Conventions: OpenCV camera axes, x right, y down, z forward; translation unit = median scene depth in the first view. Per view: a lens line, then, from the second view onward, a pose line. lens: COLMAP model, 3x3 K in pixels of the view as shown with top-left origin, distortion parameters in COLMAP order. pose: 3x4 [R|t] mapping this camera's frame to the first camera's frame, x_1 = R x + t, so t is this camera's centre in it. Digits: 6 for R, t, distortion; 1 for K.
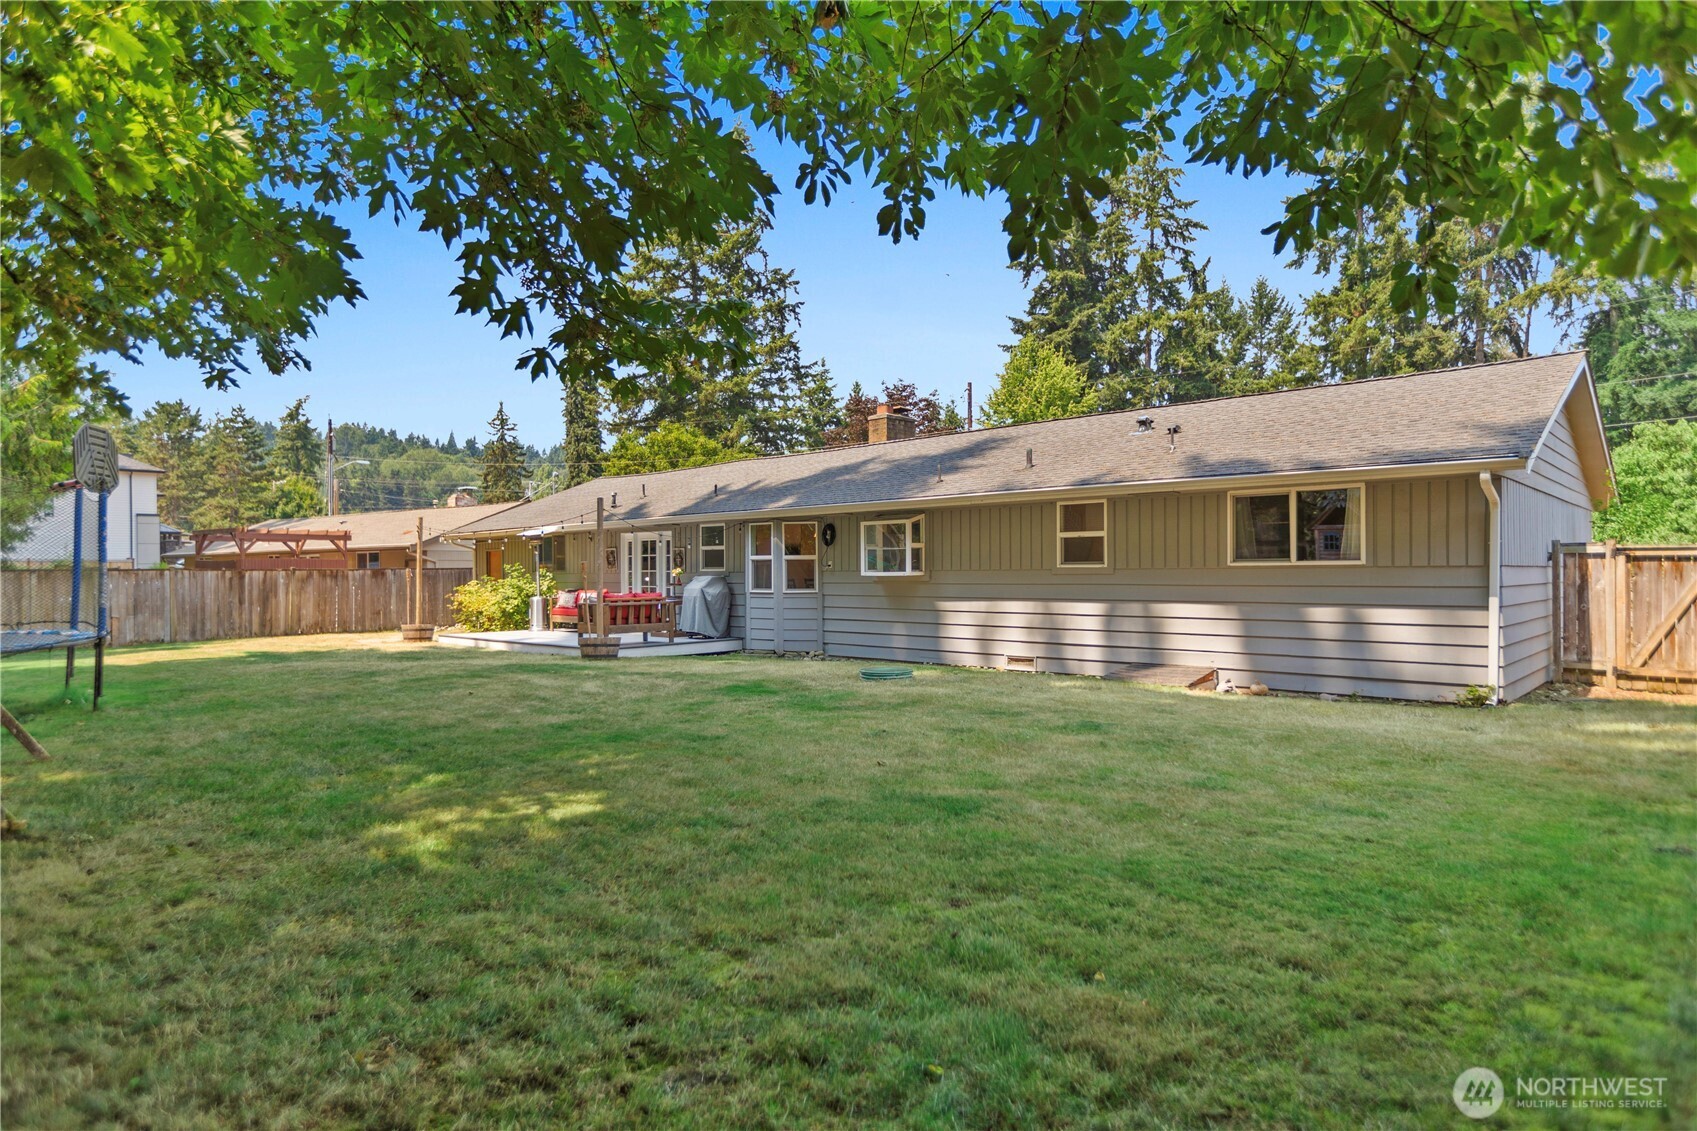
lens RADIAL K [[947.6, 0, 828.2], [0, 947.6, 571.0], [0, 0, 1]] dist [0.000106, -0.000014]
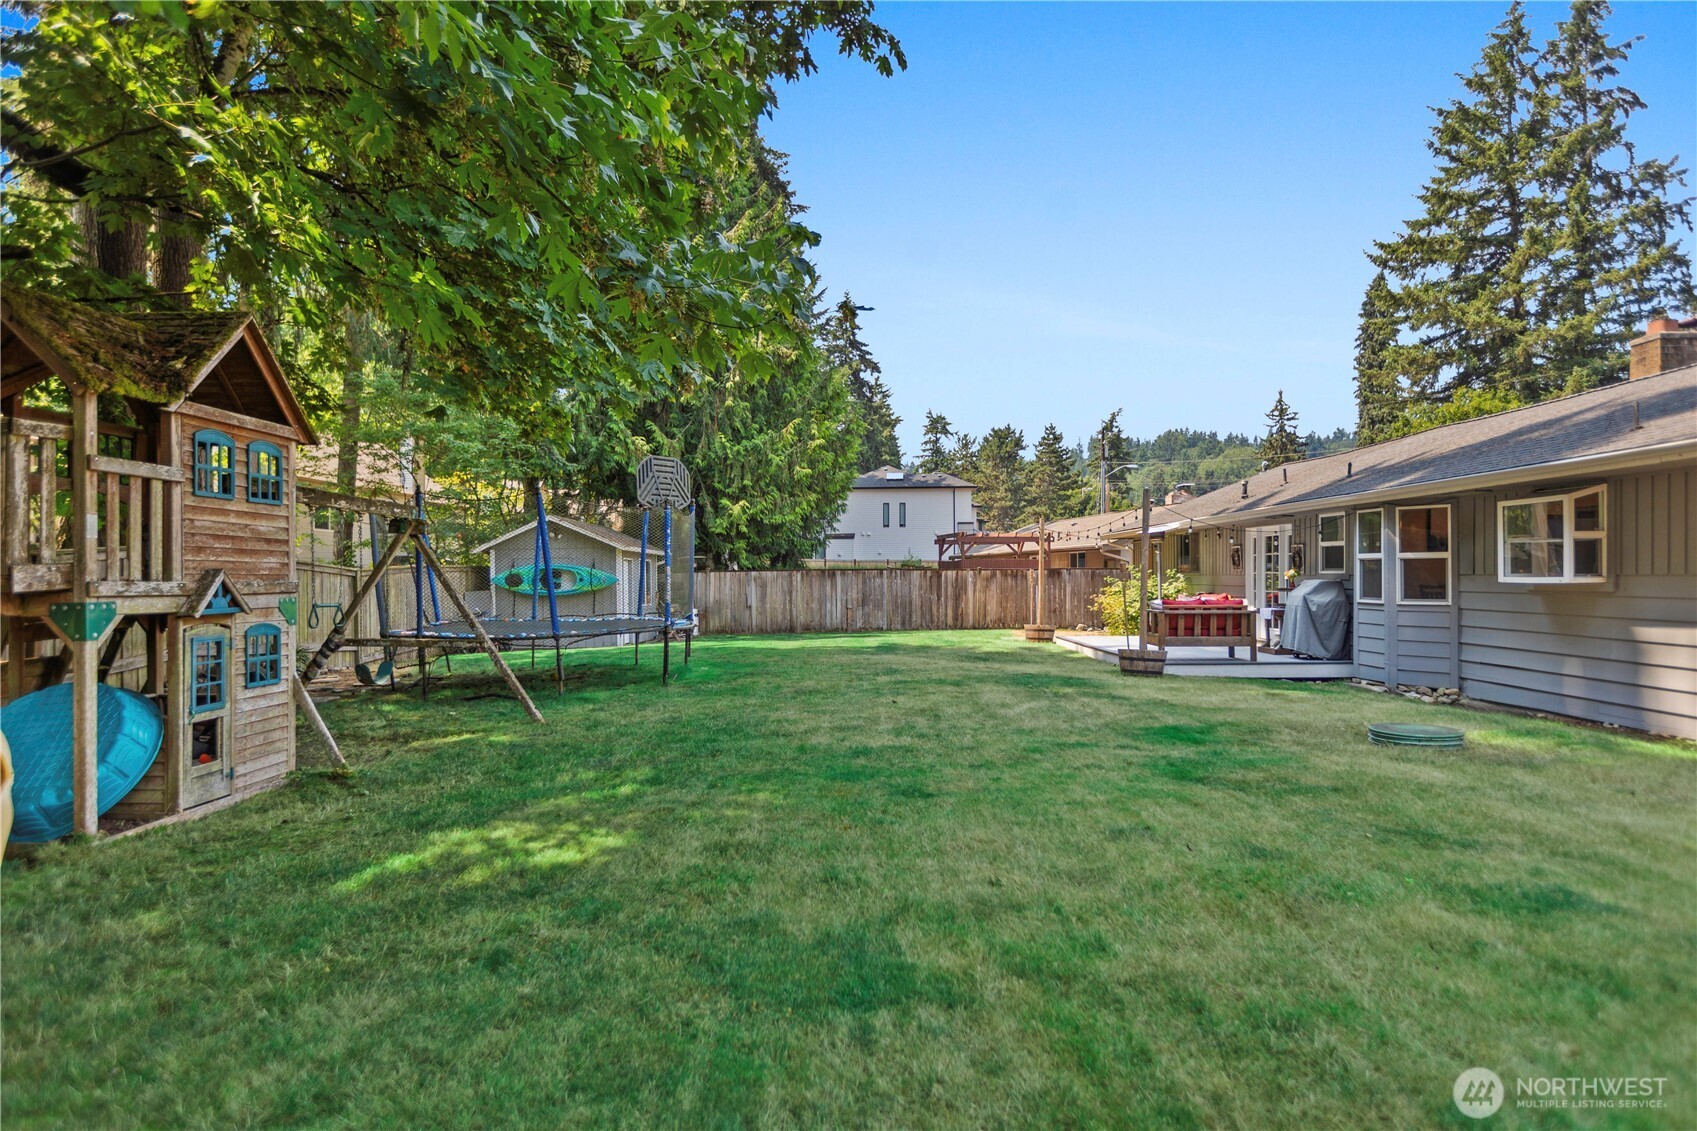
lens RADIAL K [[947.6, 0, 851.5], [0, 947.6, 572.4], [0, 0, 1]] dist [0.000106, -0.000014]
pose [[0.700936, 0.004021, -0.713213, 0.039087], [-0.001677, 0.999991, 0.003990, -0.000806], [0.713222, -0.001601, 0.700936, 0.041927]]
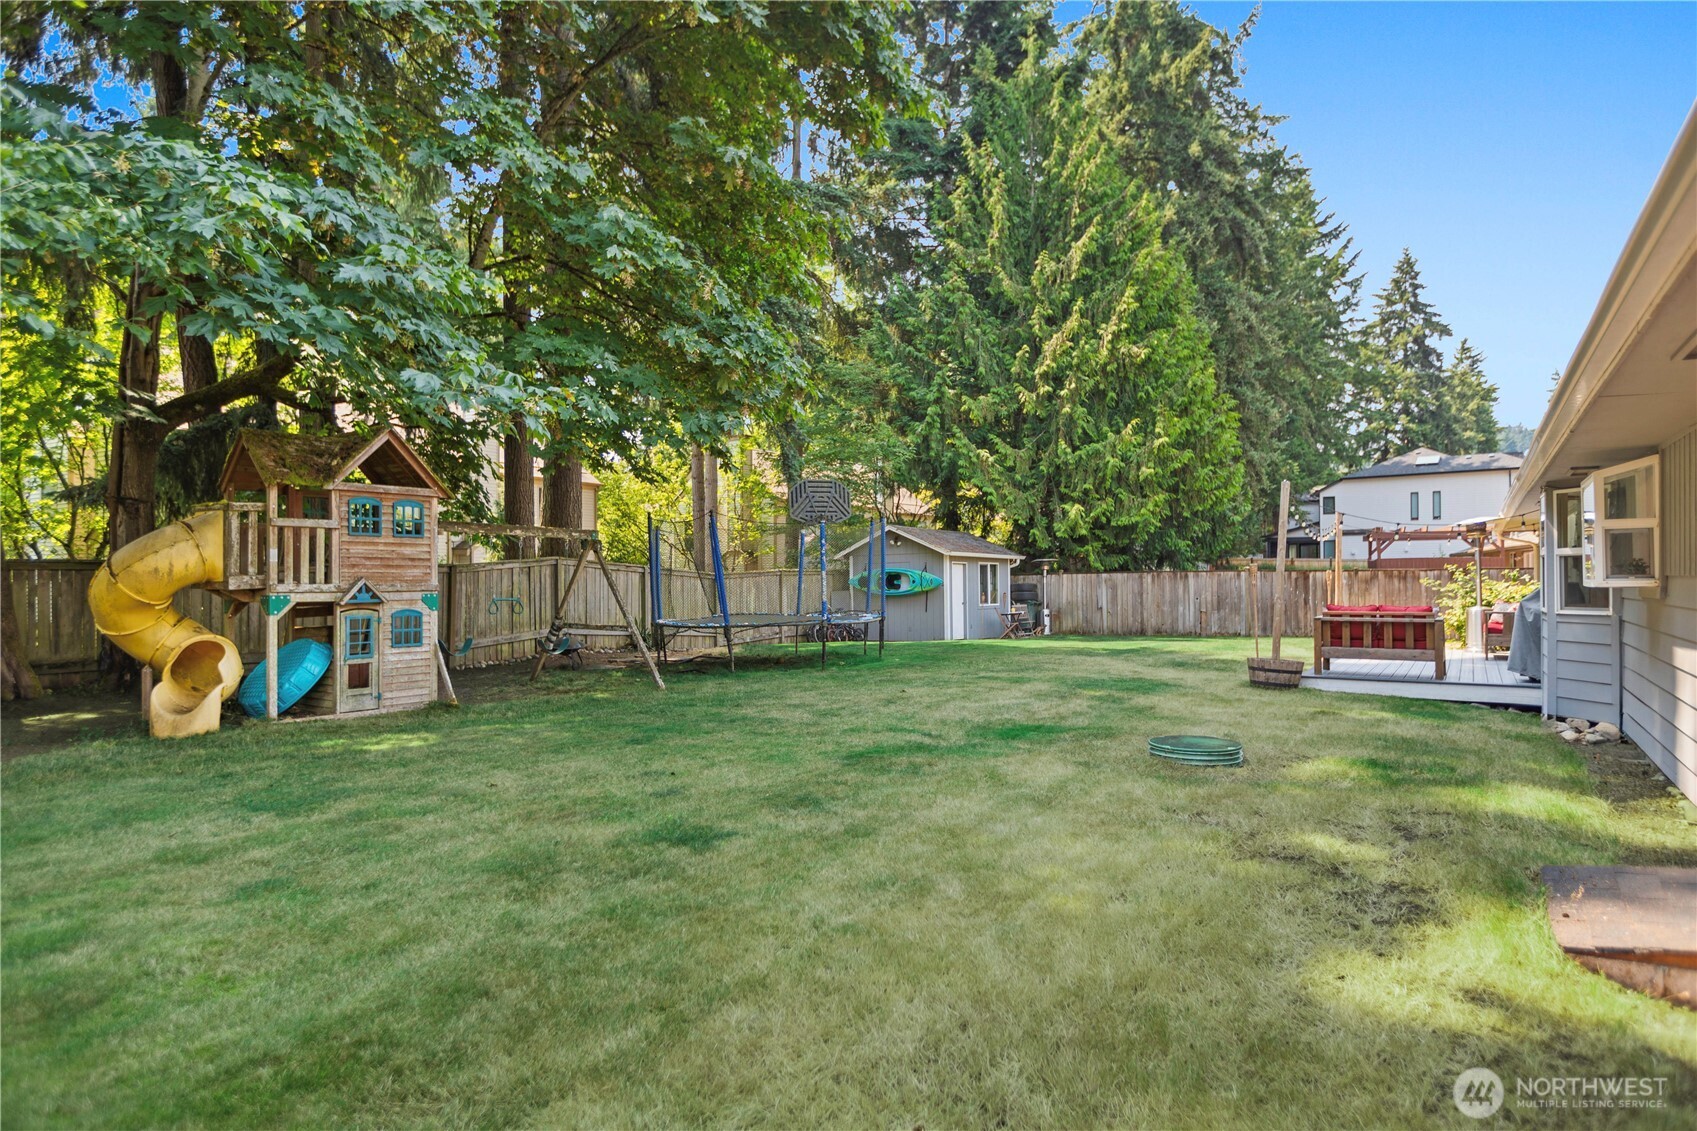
lens RADIAL K [[947.6, 0, 850.2], [0, 947.6, 569.5], [0, 0, 1]] dist [0.000106, -0.000014]
pose [[0.200903, -0.002316, -0.979608, 0.094760], [0.005177, 0.999986, -0.001302, -0.001214], [0.979597, -0.004810, 0.200912, 0.101814]]
